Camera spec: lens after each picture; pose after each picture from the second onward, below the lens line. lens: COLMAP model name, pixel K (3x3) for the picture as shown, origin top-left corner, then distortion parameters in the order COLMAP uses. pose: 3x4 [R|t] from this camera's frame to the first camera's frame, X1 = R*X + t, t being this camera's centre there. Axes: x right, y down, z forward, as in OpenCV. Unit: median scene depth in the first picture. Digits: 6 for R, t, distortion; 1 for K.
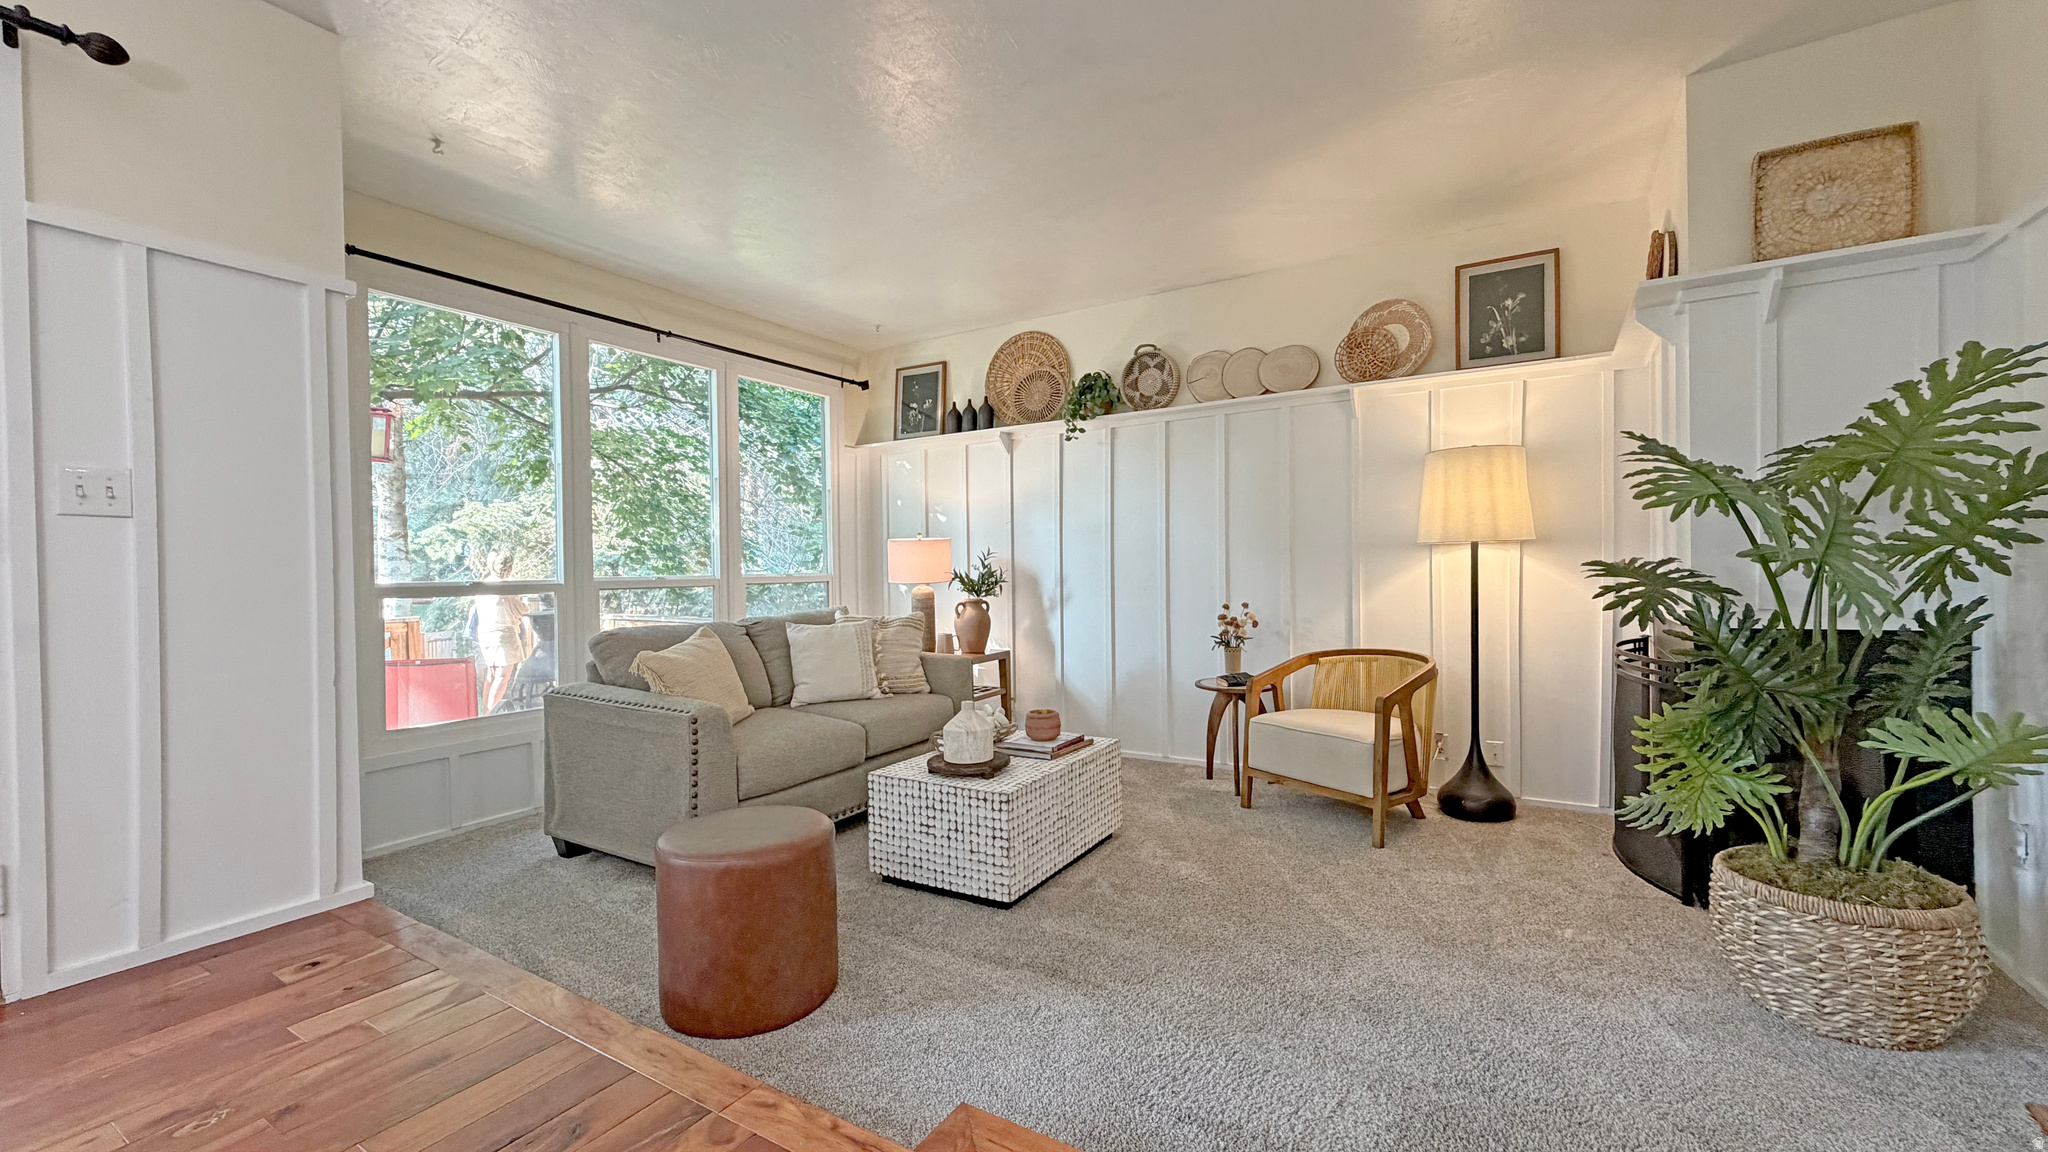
lens RADIAL K [[817.4, 0, 982.2], [0, 817.4, 571.2], [0, 0, 1]] dist [0.005042, -0.000824]
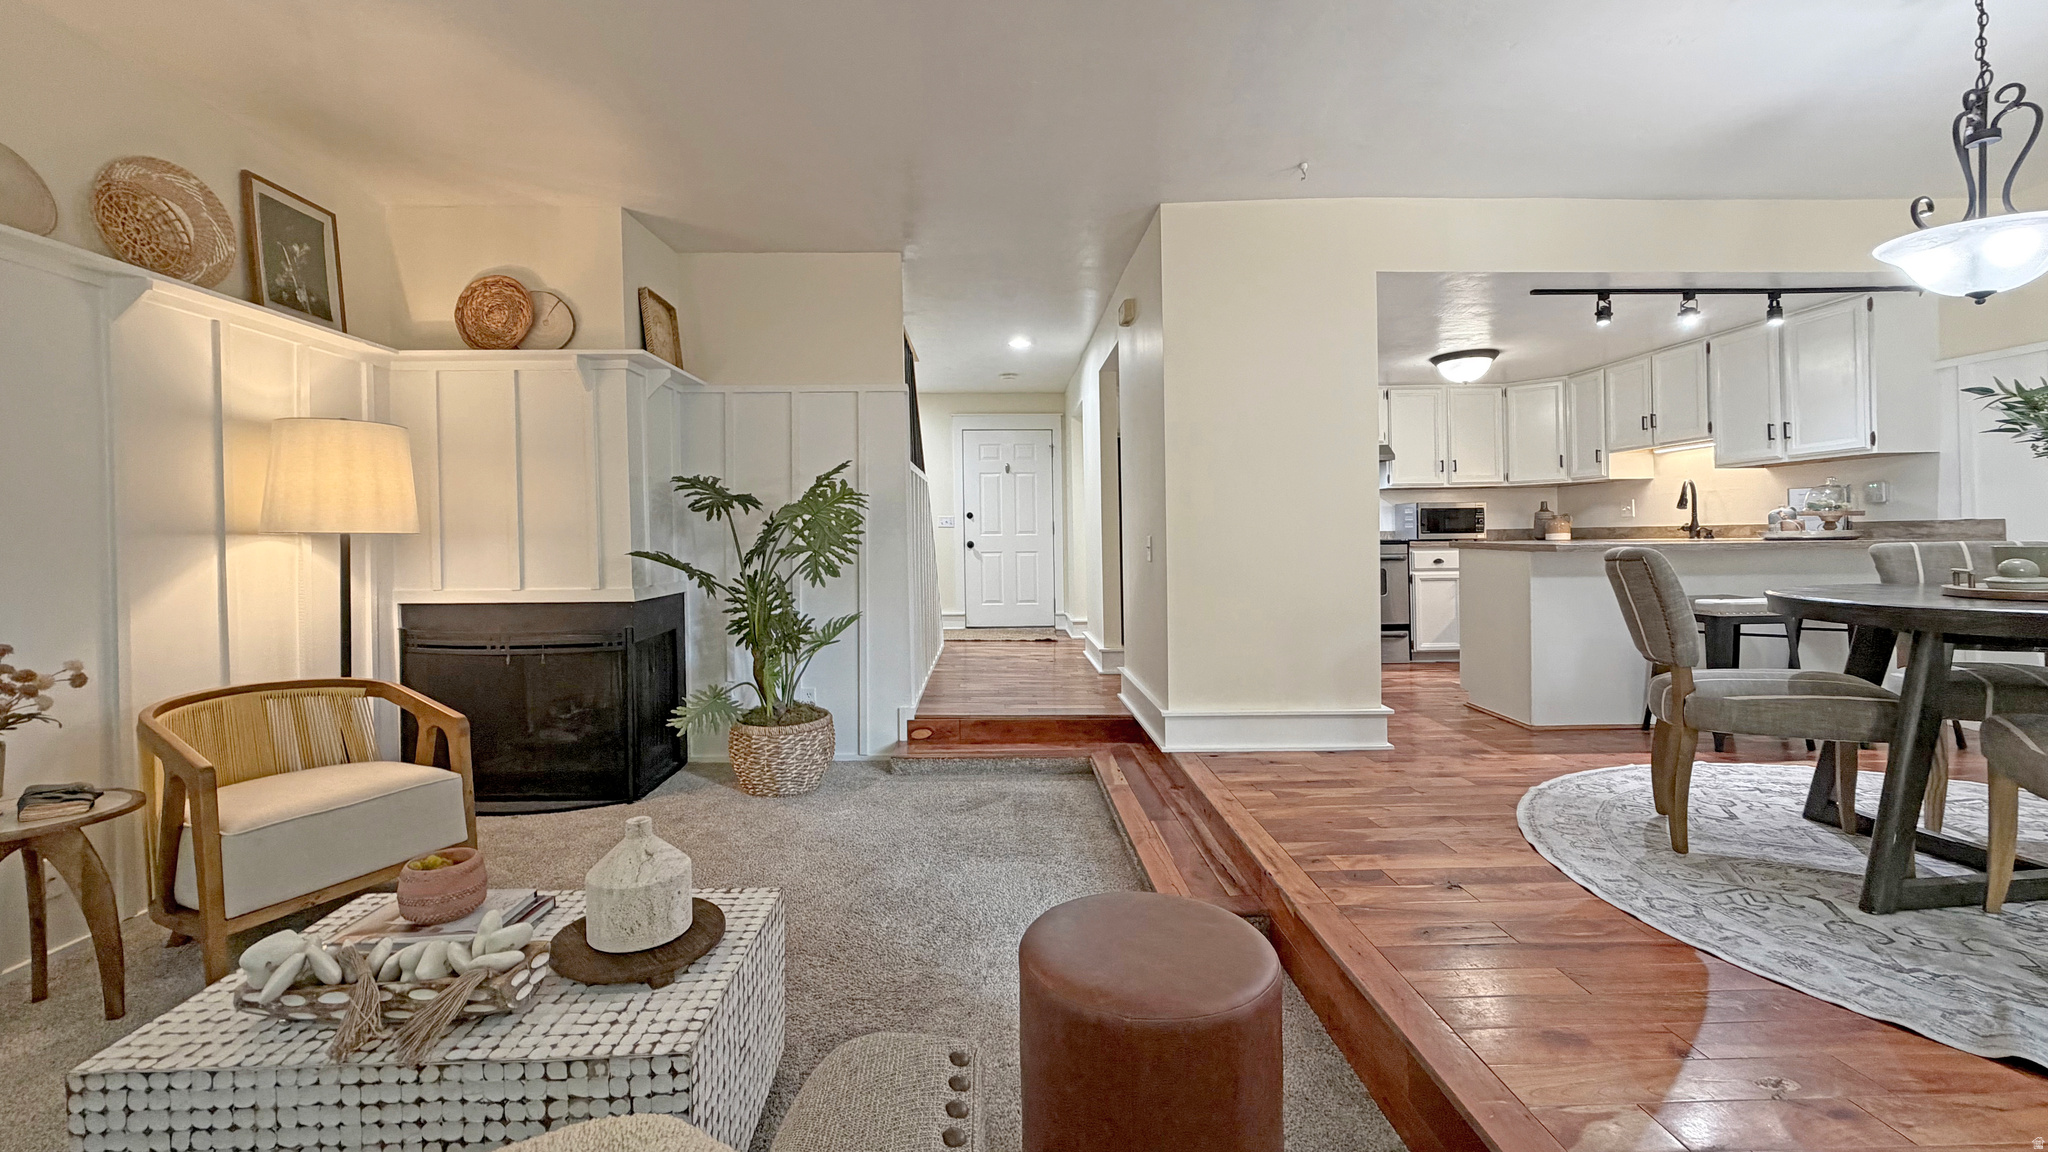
lens RADIAL K [[817.4, 0, 1011.1], [0, 817.4, 556.8], [0, 0, 1]] dist [0.005042, -0.000824]
pose [[-0.562413, 0.006825, 0.826828, -0.456039], [0.025608, 0.999630, 0.009168, -0.002983], [-0.826460, 0.026330, -0.562380, 0.874166]]
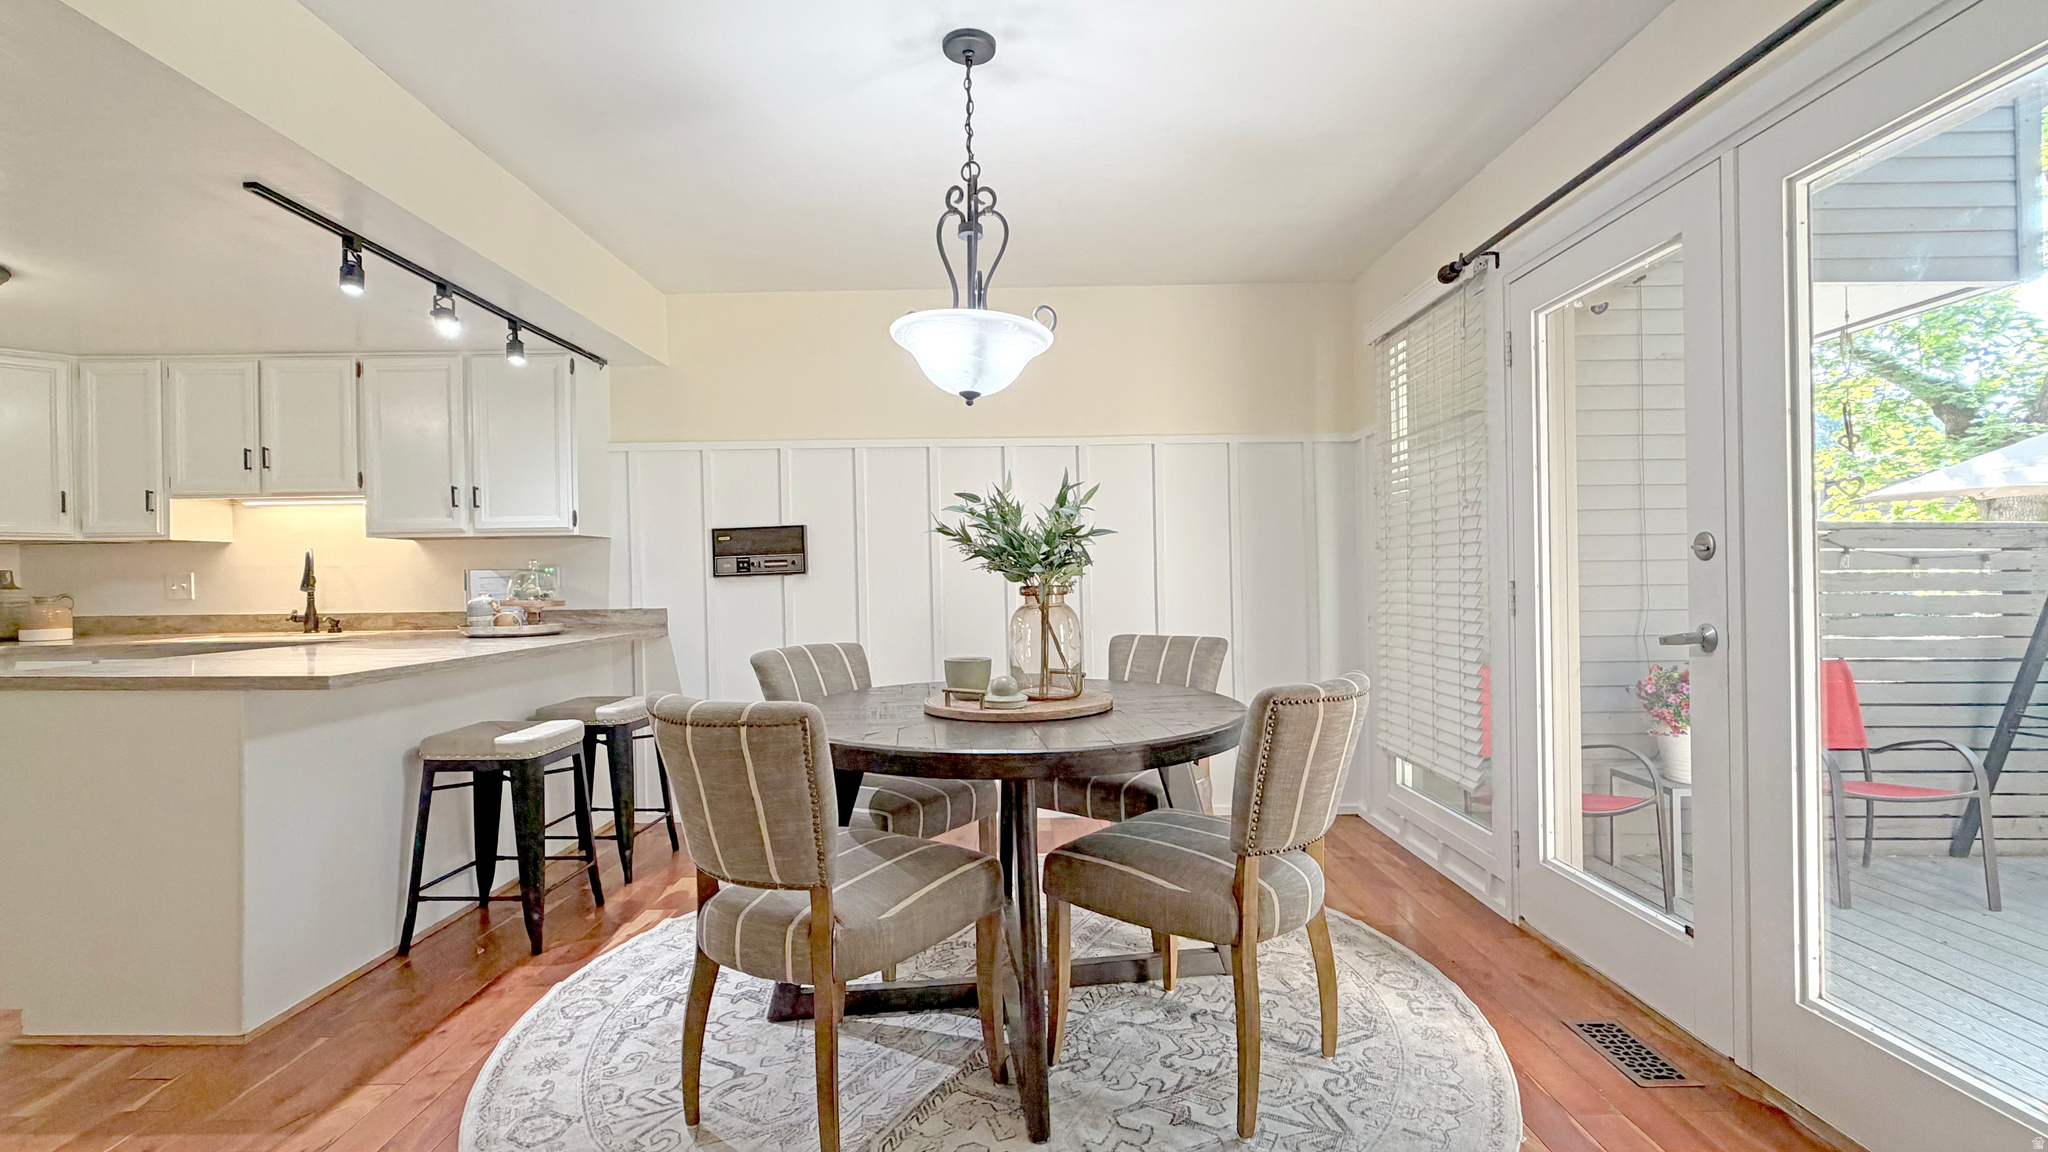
lens RADIAL K [[918.7, 0, 1012.0], [0, 918.7, 599.0], [0, 0, 1]] dist [0.013965, 0.002066]
pose [[-0.842570, 0.042626, -0.536897, -0.052733], [0.025663, 0.998908, 0.039033, -0.055160], [0.537974, 0.019109, -0.842745, 0.496147]]
